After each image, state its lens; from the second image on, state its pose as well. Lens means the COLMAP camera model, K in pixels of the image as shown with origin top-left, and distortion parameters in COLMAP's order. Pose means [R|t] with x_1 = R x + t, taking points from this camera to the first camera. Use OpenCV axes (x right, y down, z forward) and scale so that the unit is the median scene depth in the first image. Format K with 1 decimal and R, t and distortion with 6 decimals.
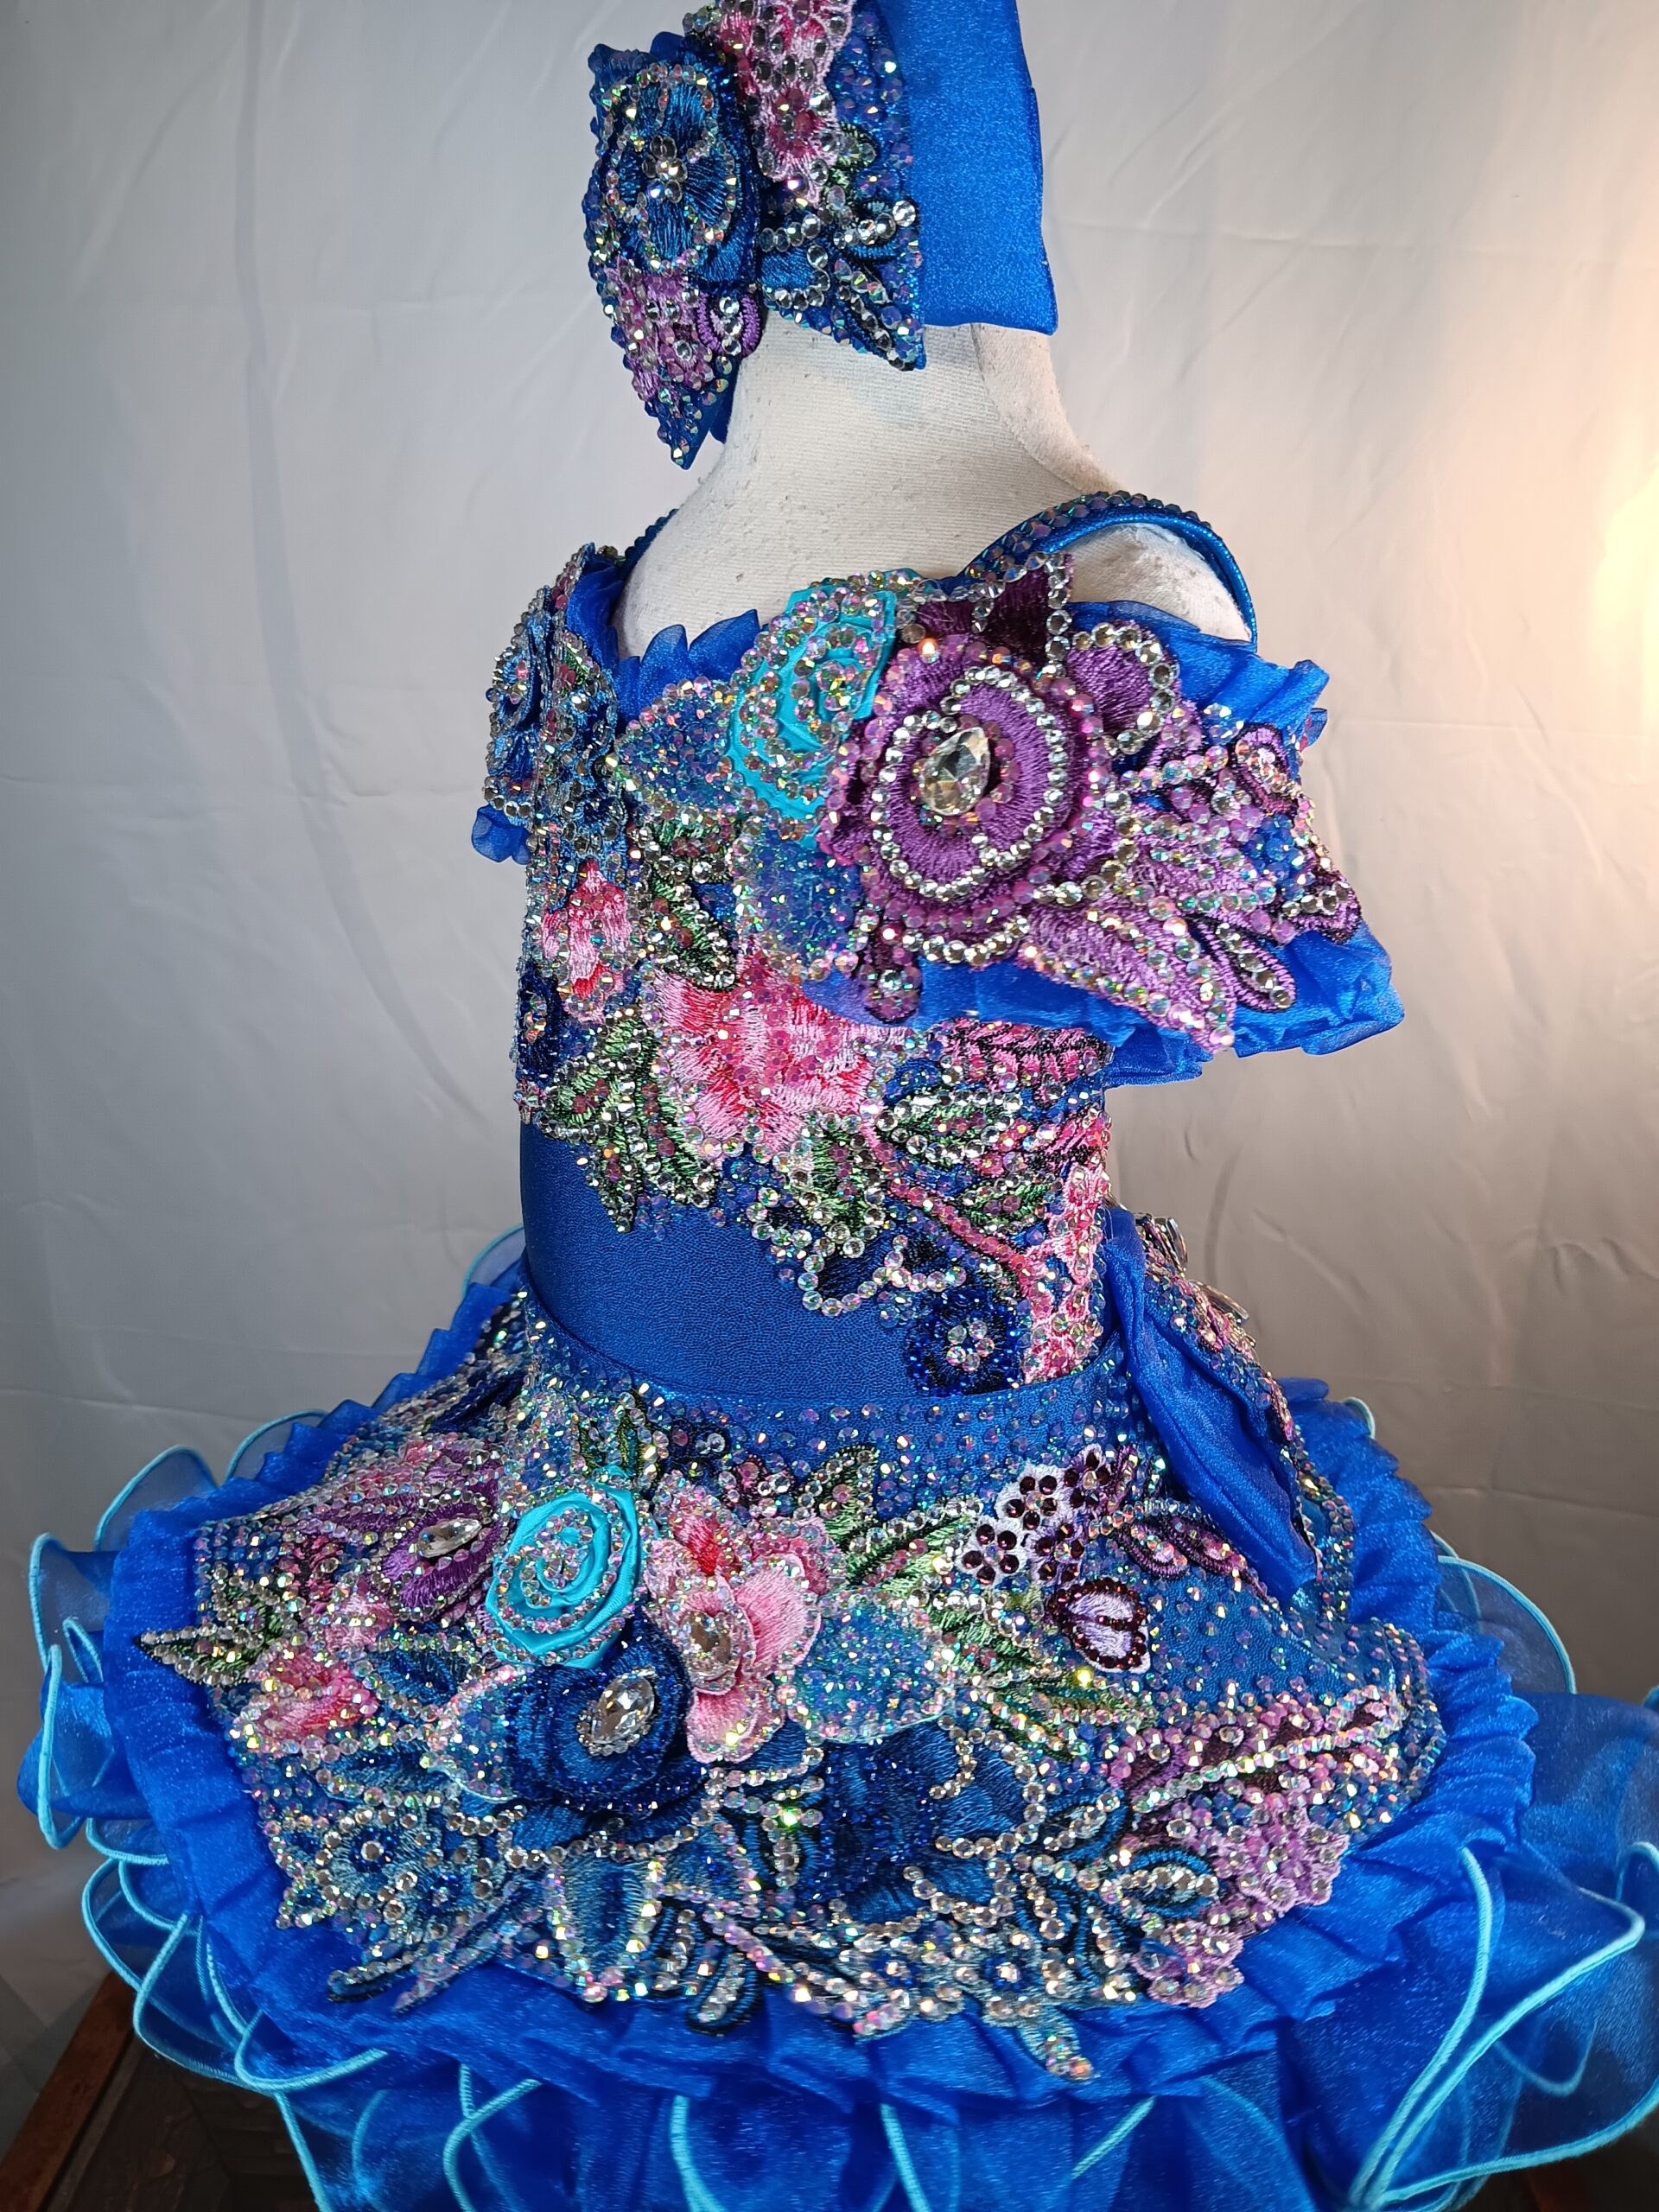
lens RADIAL K [[1676.1, 0, 829.5], [0, 1676.1, 1106.0], [0, 0, 1]] dist [-0.003637, -0.133304]
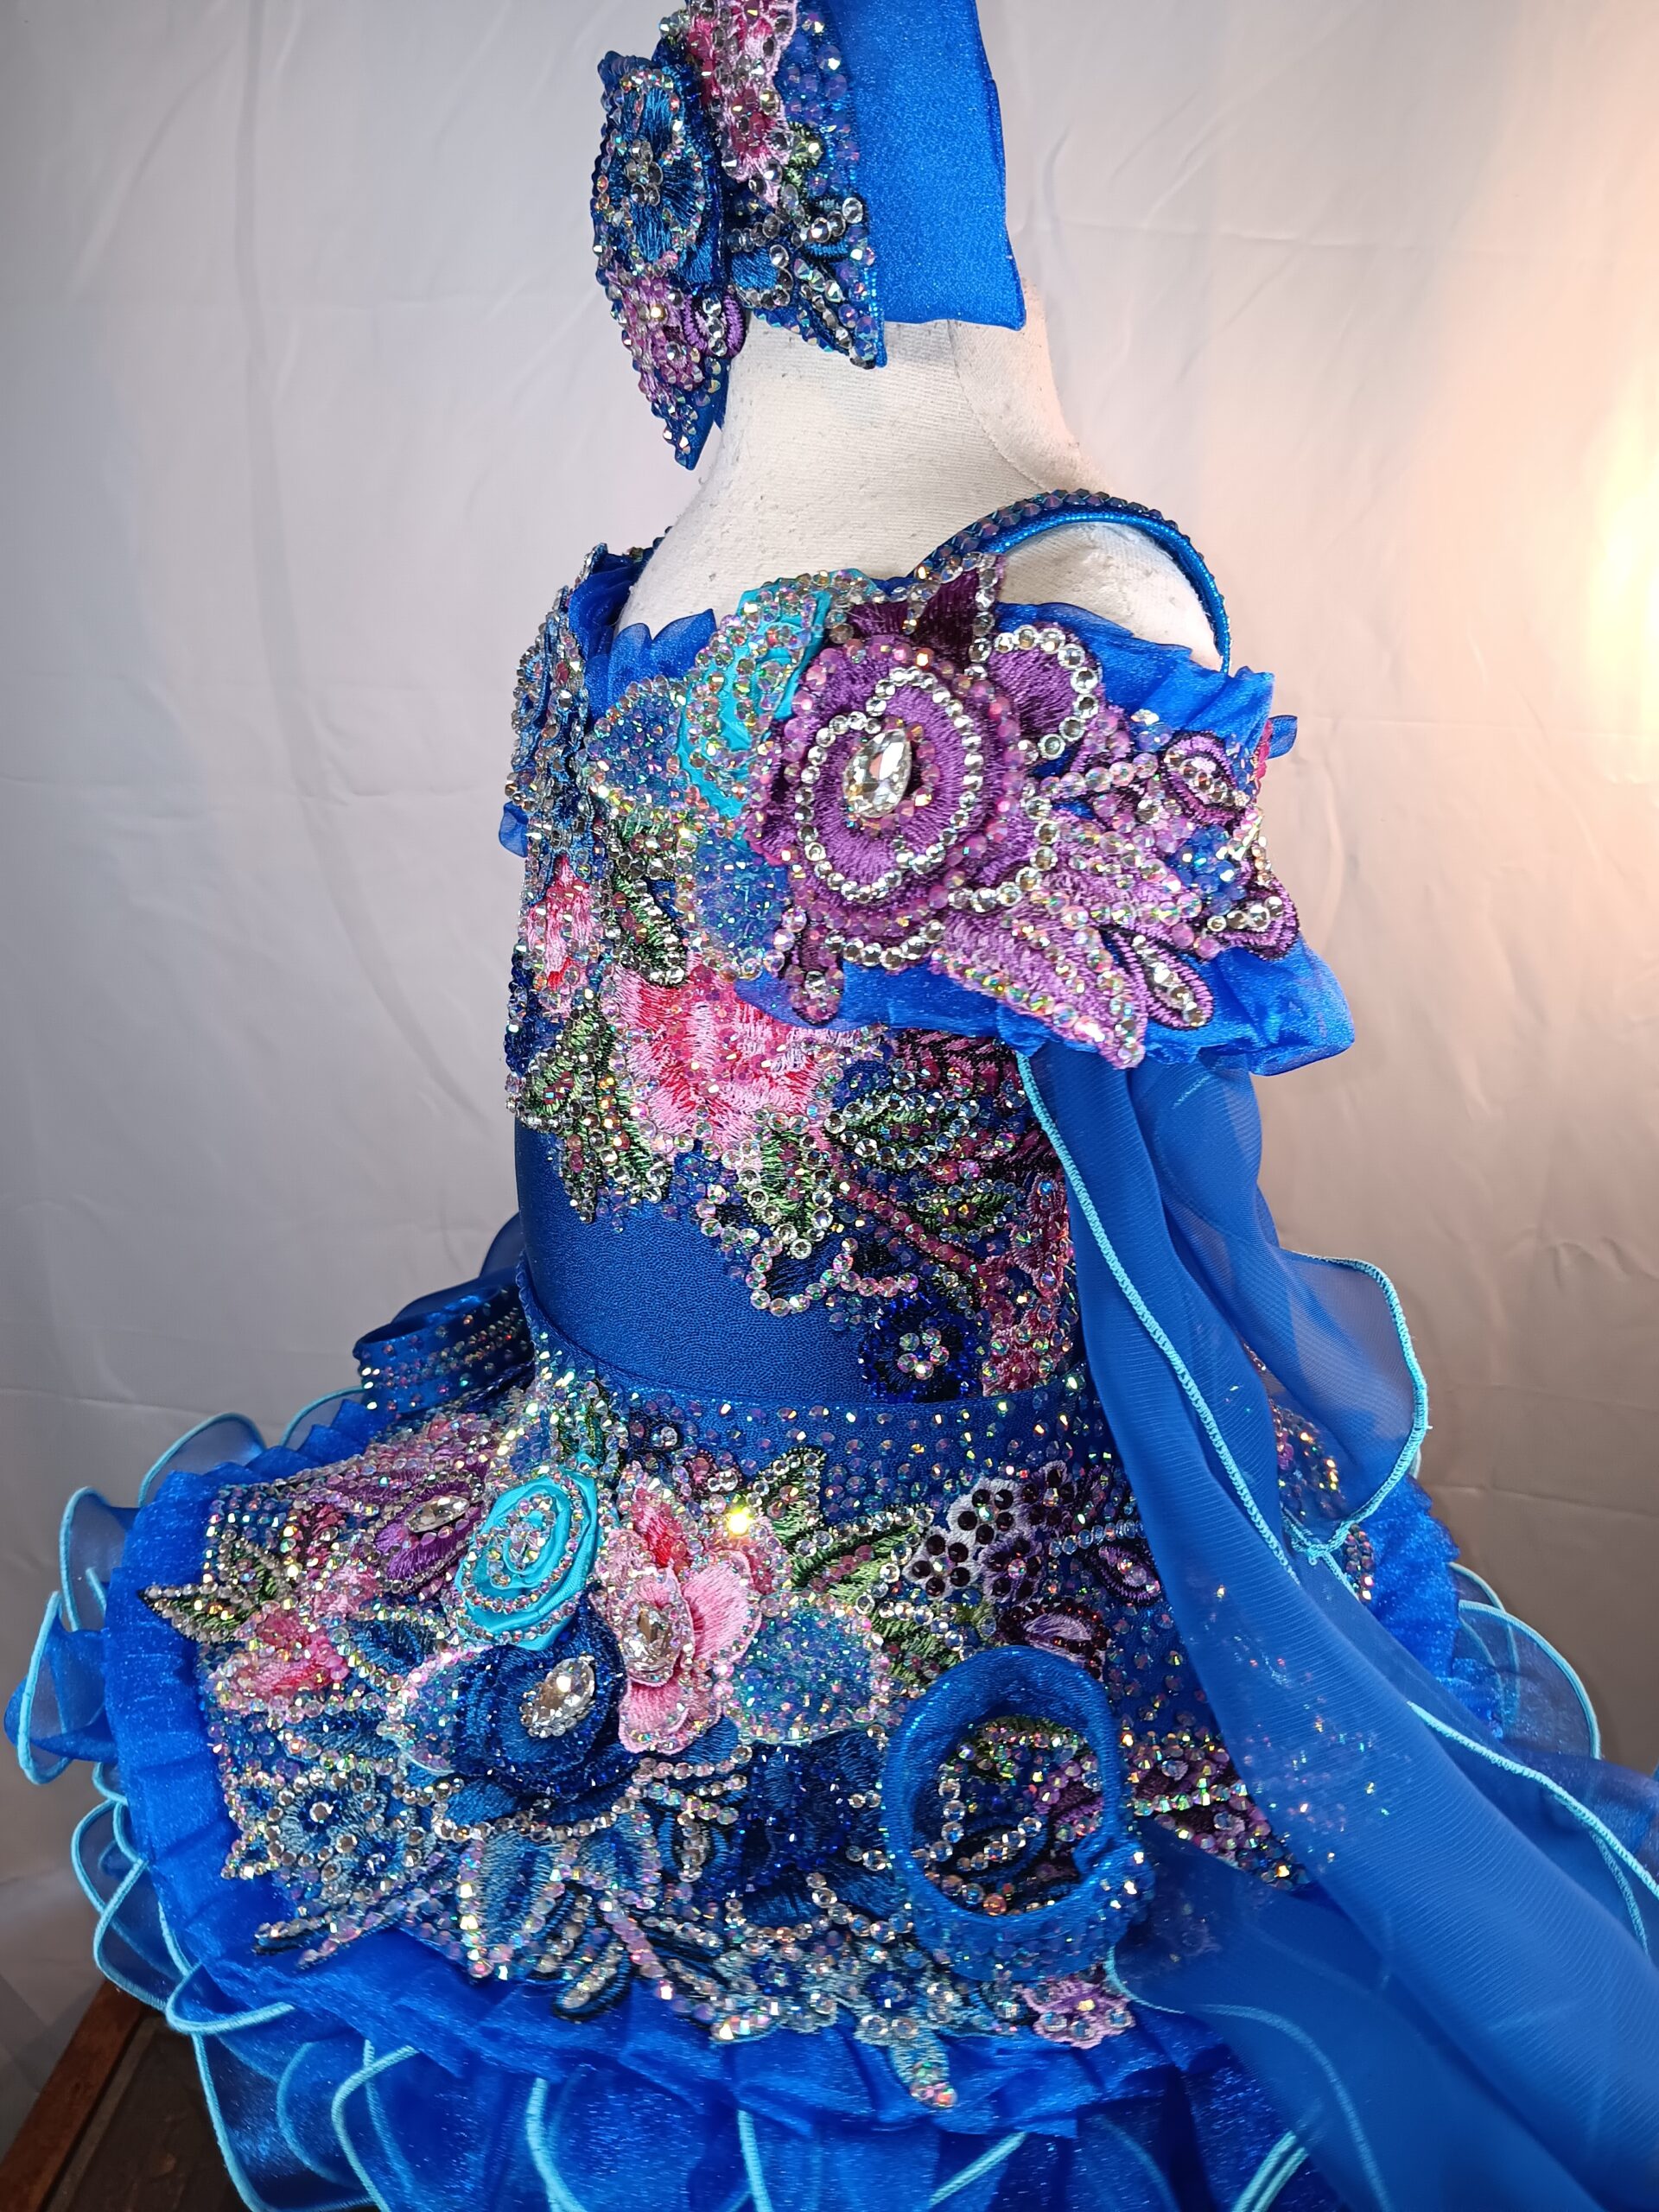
lens RADIAL K [[1673.1, 0, 912.0], [0, 1673.1, 1105.7], [0, 0, 1]] dist [0.009660, -0.145071]
pose [[0.993847, 0.039846, -0.103343, 0.181499], [-0.040133, 0.999194, -0.000707, -0.002640], [0.103232, 0.004851, 0.994645, 0.014555]]
